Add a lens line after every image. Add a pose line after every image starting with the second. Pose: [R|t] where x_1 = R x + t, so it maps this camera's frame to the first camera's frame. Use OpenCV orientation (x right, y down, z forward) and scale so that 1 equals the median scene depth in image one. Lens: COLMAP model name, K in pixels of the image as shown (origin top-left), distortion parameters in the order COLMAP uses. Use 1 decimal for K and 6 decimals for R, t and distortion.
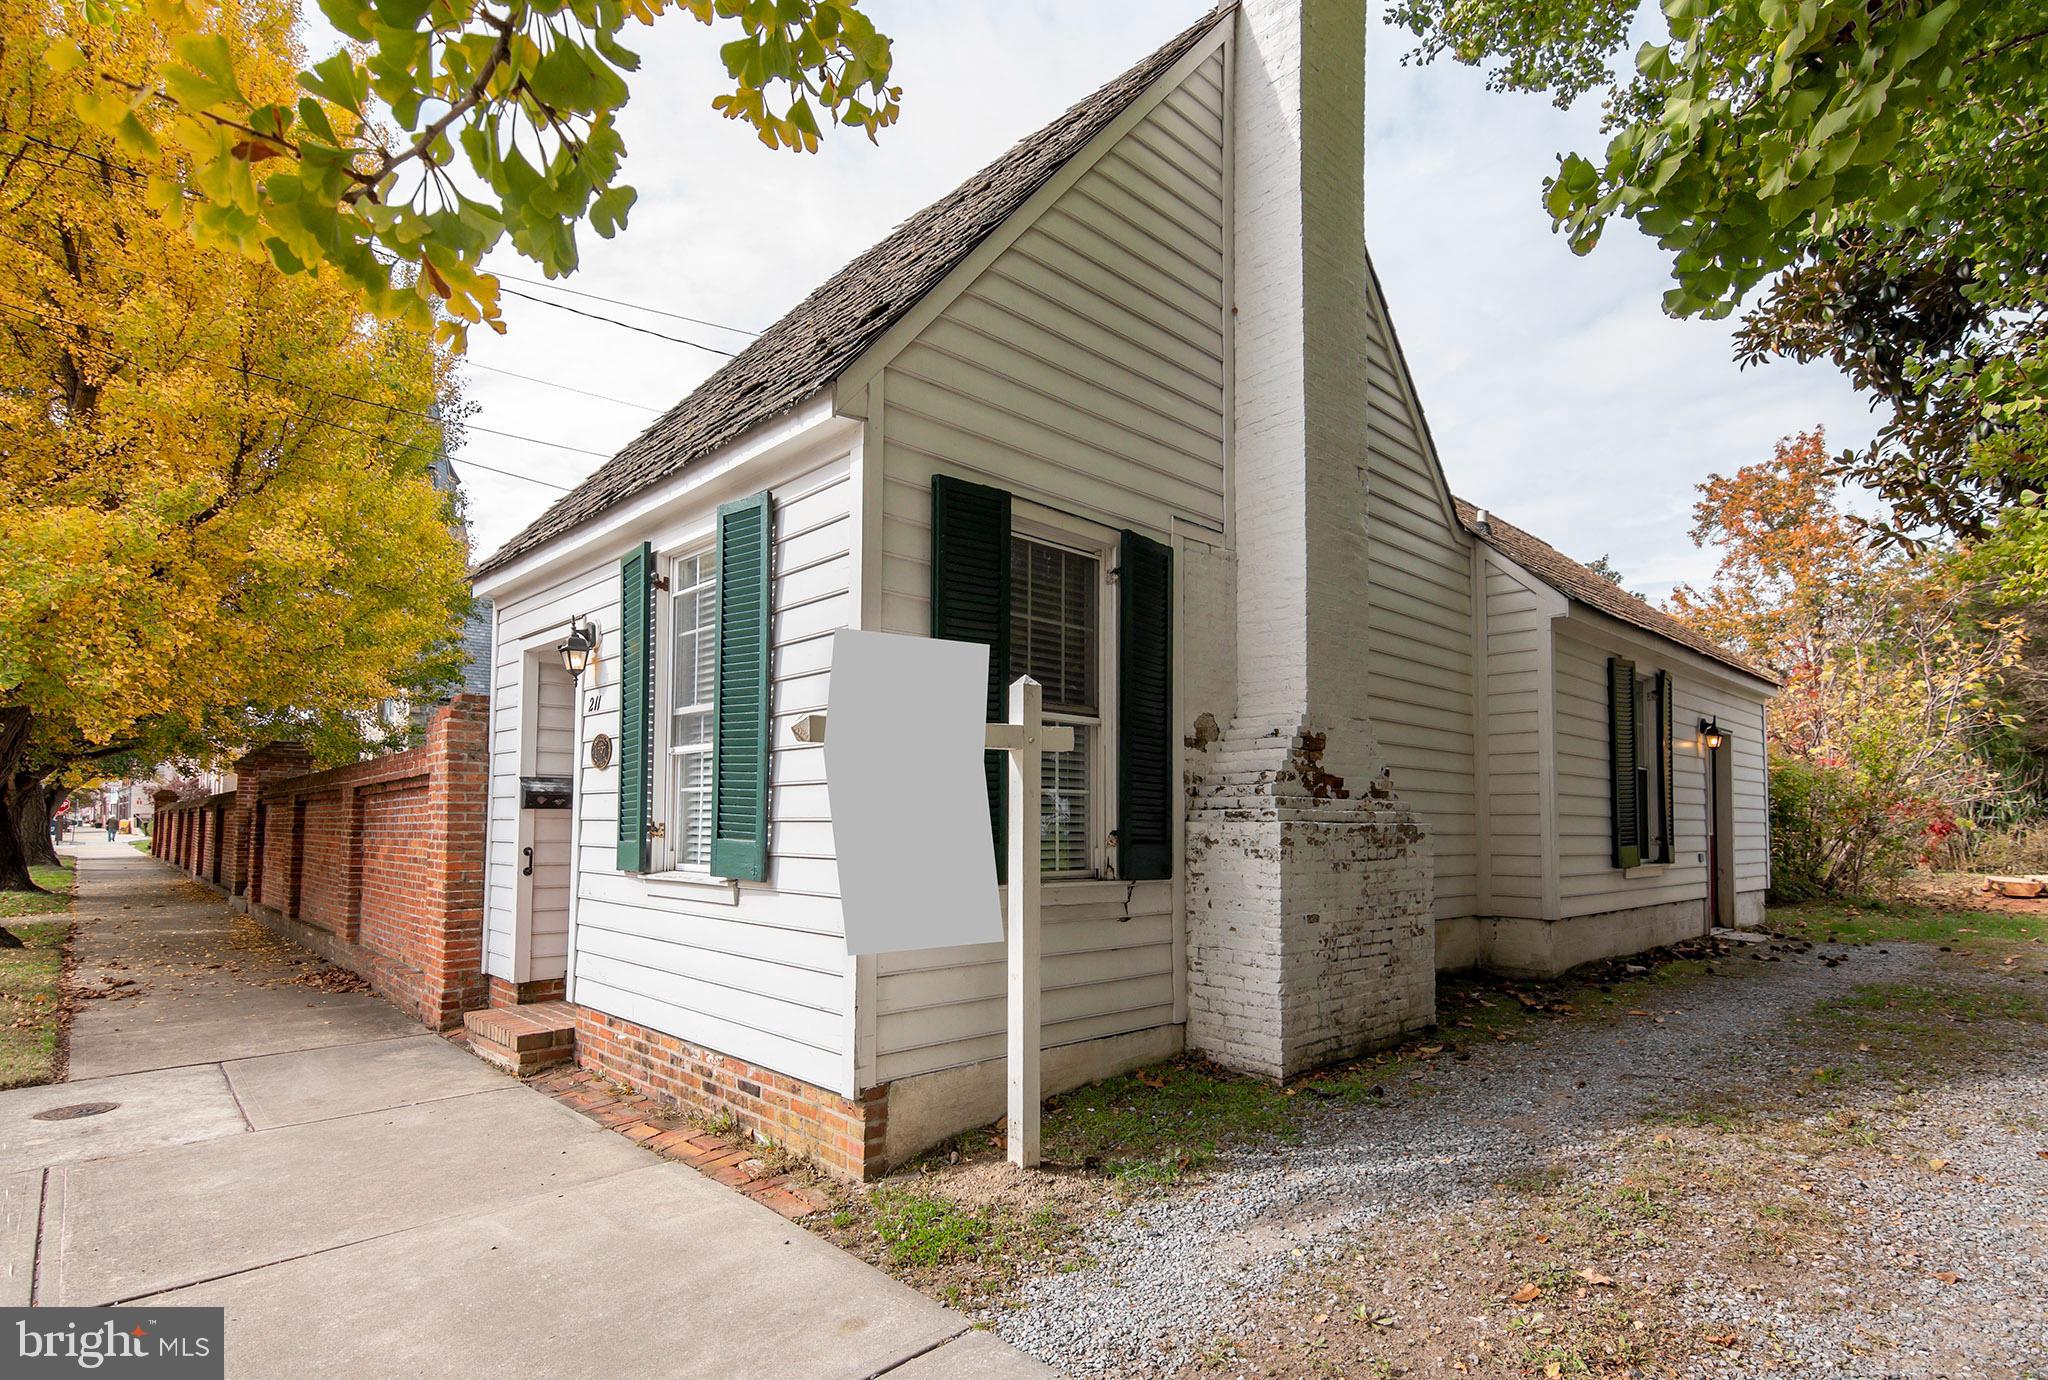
lens RADIAL K [[1024.7, 0, 1011.8], [0, 1024.7, 753.3], [0, 0, 1]] dist [0.009240, -0.000766]
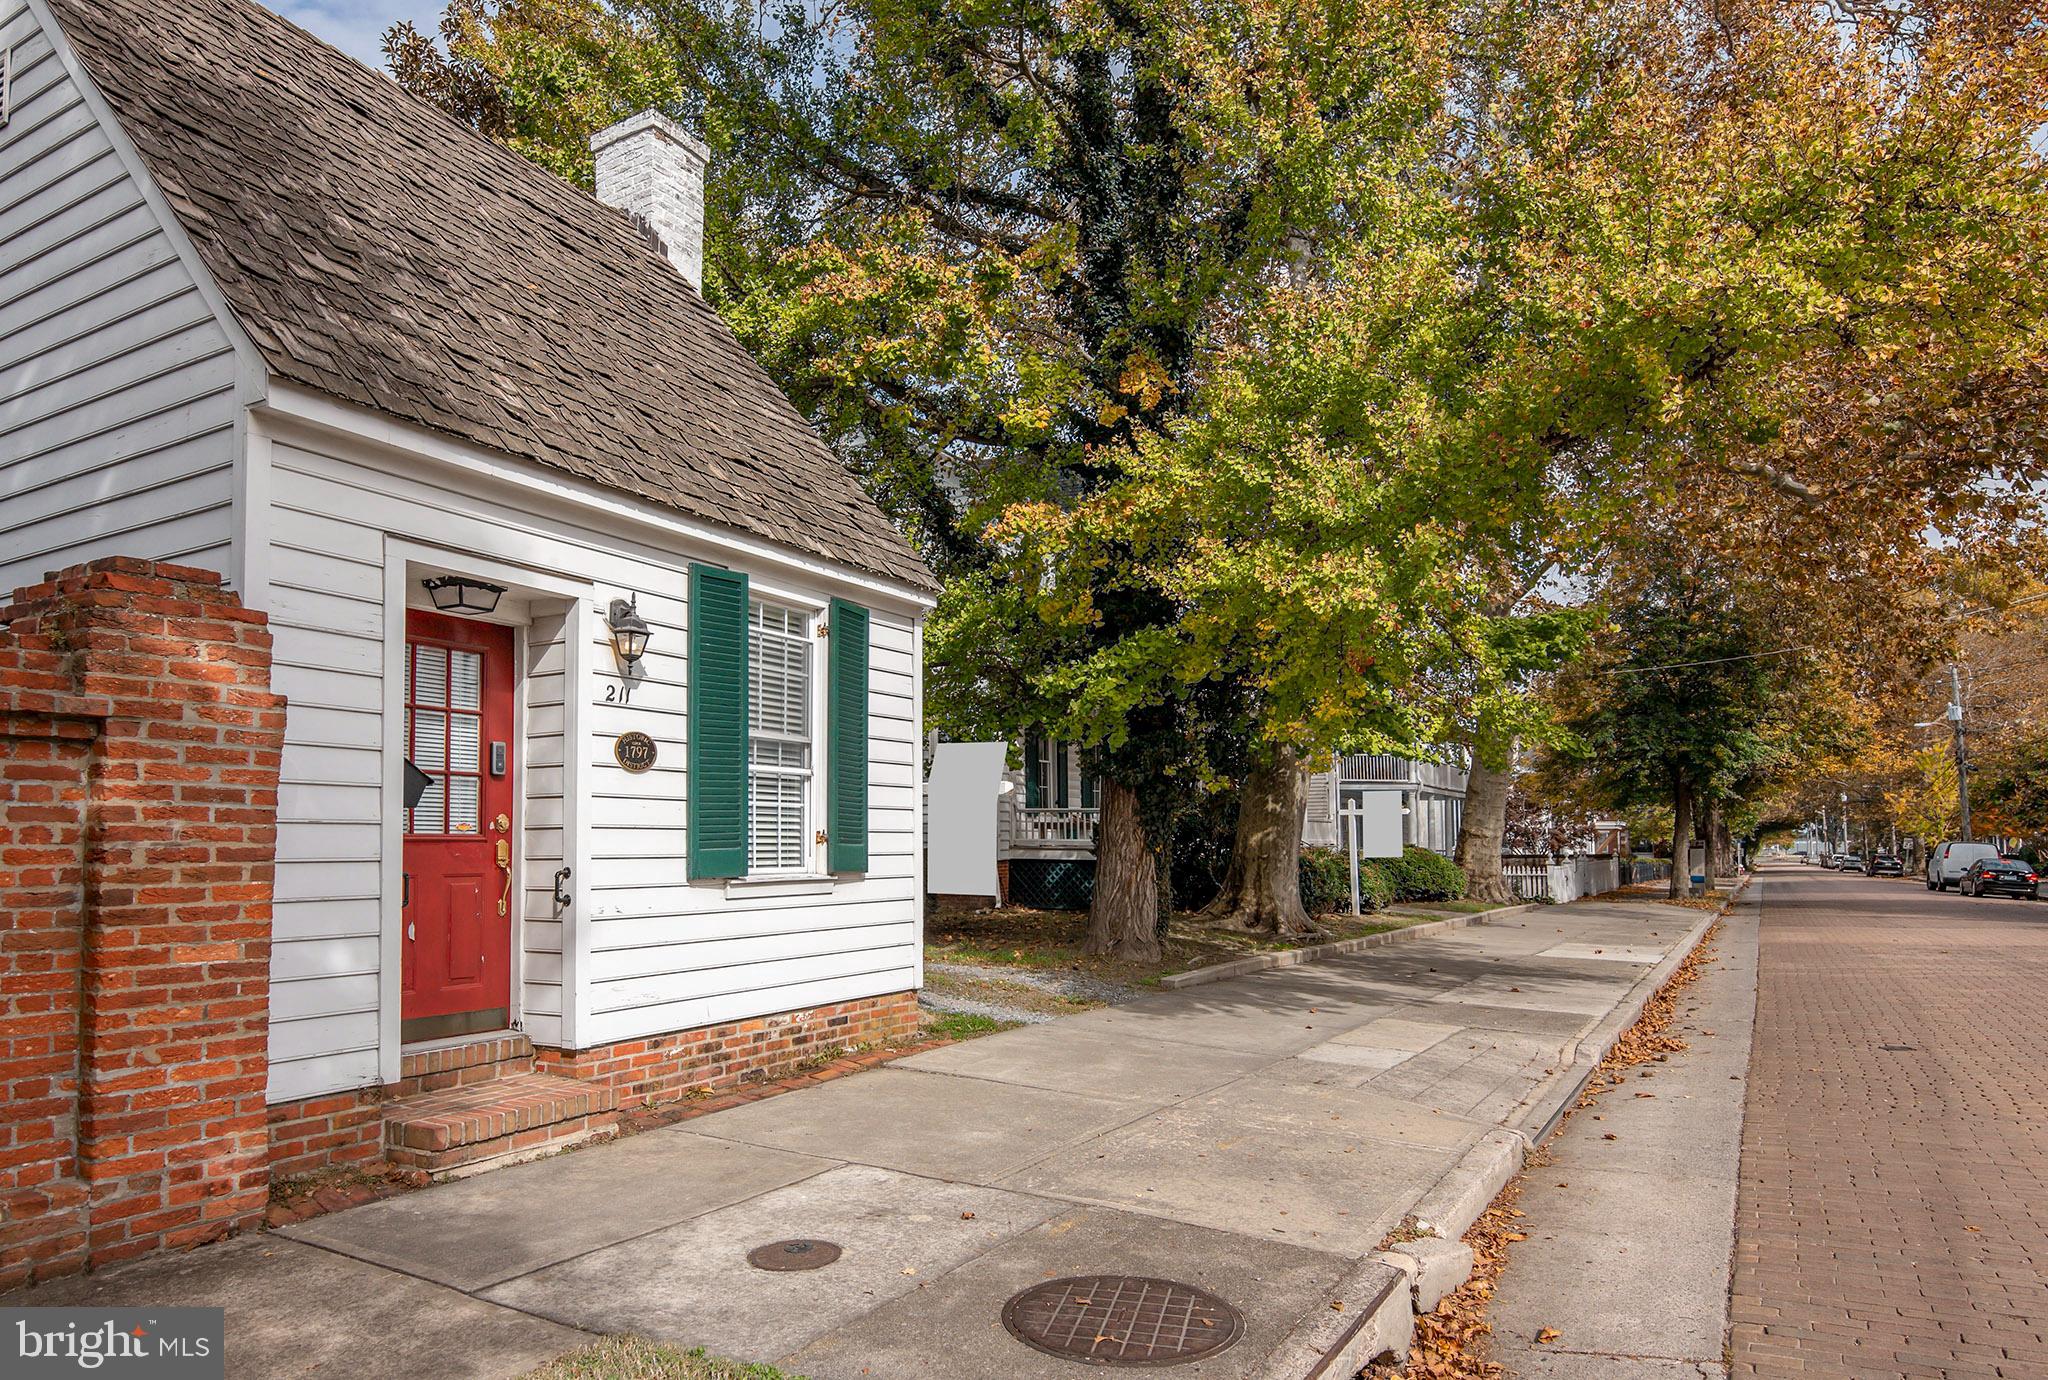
lens RADIAL K [[1241.2, 0, 1006.3], [0, 1241.2, 748.9], [0, 0, 1]] dist [0.002790, -0.007197]
pose [[-0.277557, 0.076698, 0.957643, -1.669702], [-0.055896, 0.993830, -0.095796, 0.089131], [-0.959082, -0.080117, -0.271557, 1.074536]]
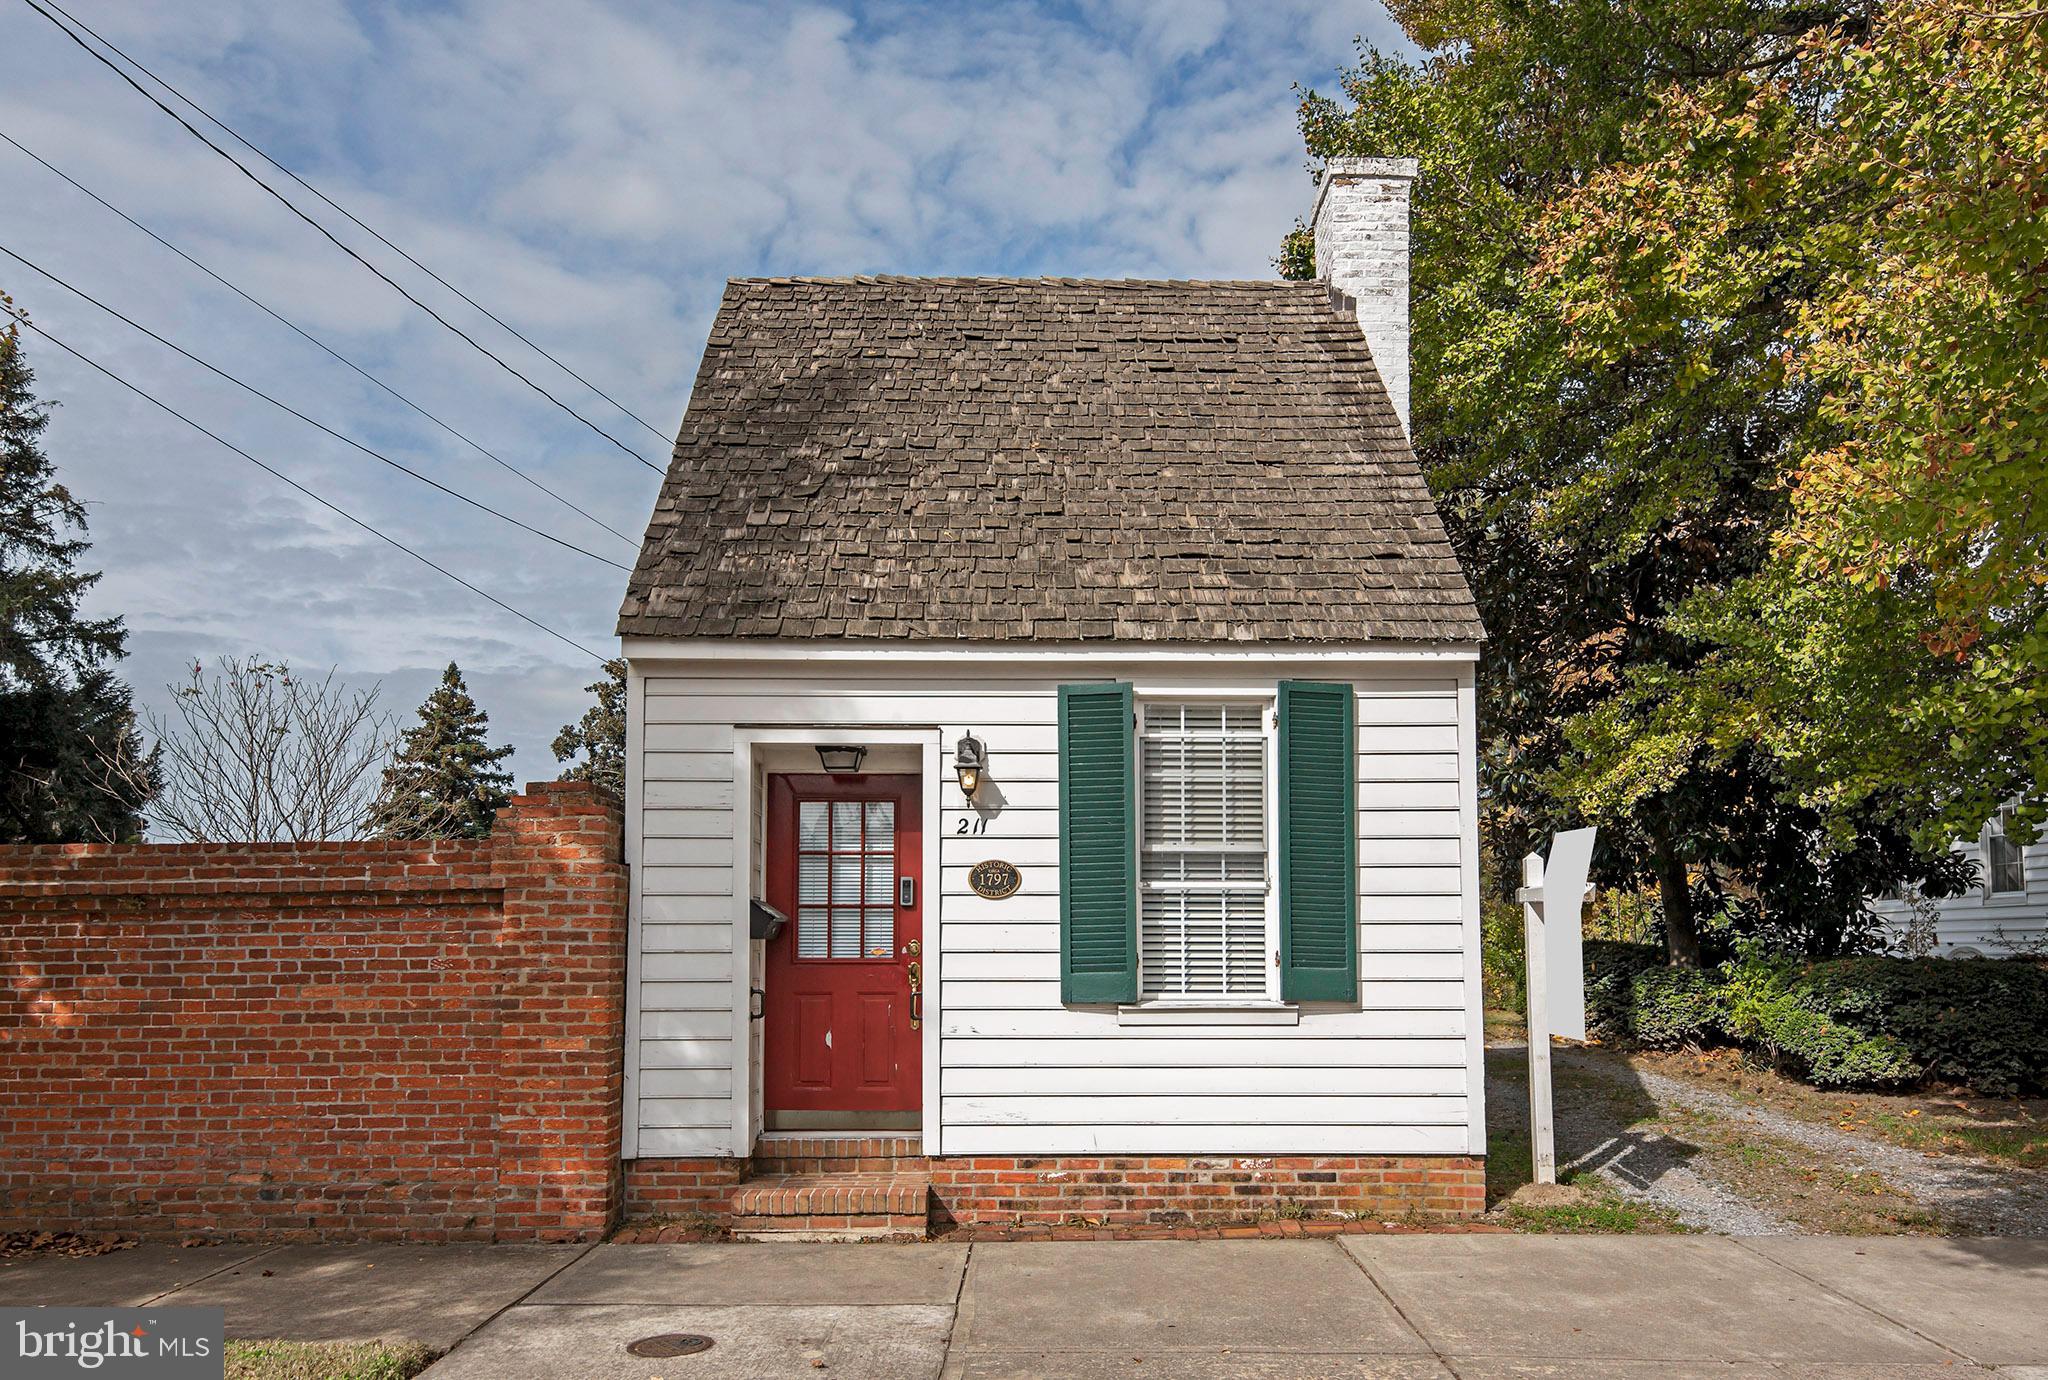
lens RADIAL K [[1402.1, 0, 1031.5], [0, 1402.1, 821.5], [0, 0, 1]] dist [0.025422, -0.004995]
pose [[0.681947, 0.067619, 0.728269, -1.435482], [-0.043795, 0.997706, -0.051626, 0.011327], [-0.730089, 0.003312, 0.683344, 0.107505]]
